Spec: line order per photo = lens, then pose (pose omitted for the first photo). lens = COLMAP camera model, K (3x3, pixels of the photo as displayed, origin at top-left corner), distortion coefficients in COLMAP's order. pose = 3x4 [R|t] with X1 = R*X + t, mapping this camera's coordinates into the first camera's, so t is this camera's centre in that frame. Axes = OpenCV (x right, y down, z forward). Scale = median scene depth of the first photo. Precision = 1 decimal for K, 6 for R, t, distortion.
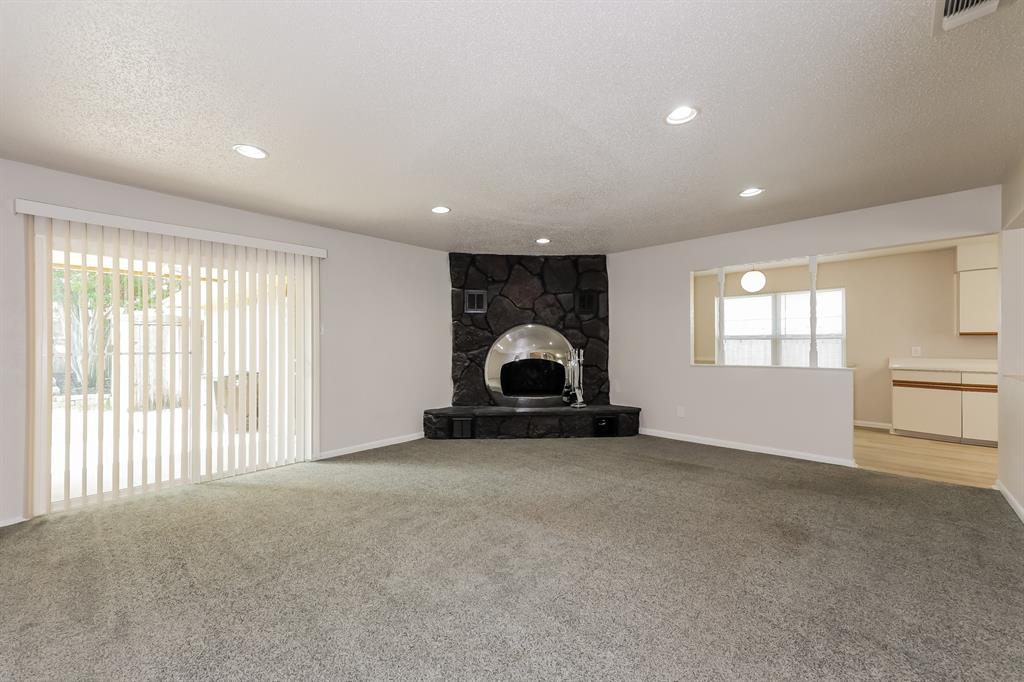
lens RADIAL K [[416.0, 0, 514.0], [0, 416.0, 344.3], [0, 0, 1]] dist [0.001802, 0.000275]
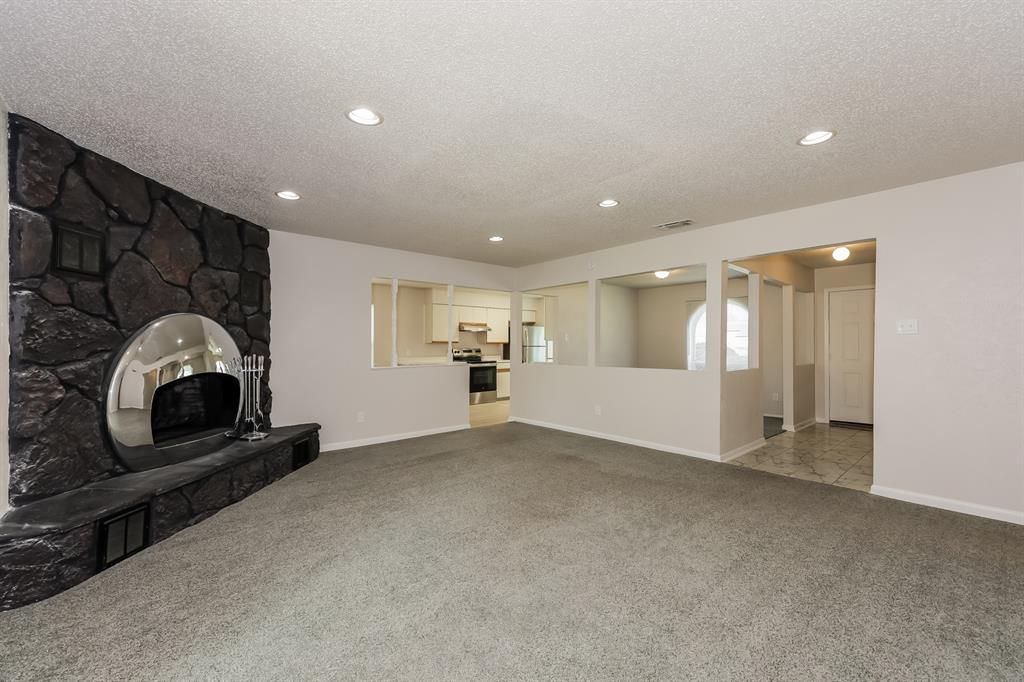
lens RADIAL K [[416.0, 0, 514.0], [0, 416.0, 344.3], [0, 0, 1]] dist [0.001802, 0.000275]
pose [[0.103183, 0.008222, 0.994628, -0.488448], [0.008081, 0.999926, -0.009105, 0.003157], [-0.994630, 0.008977, 0.103109, 0.492246]]
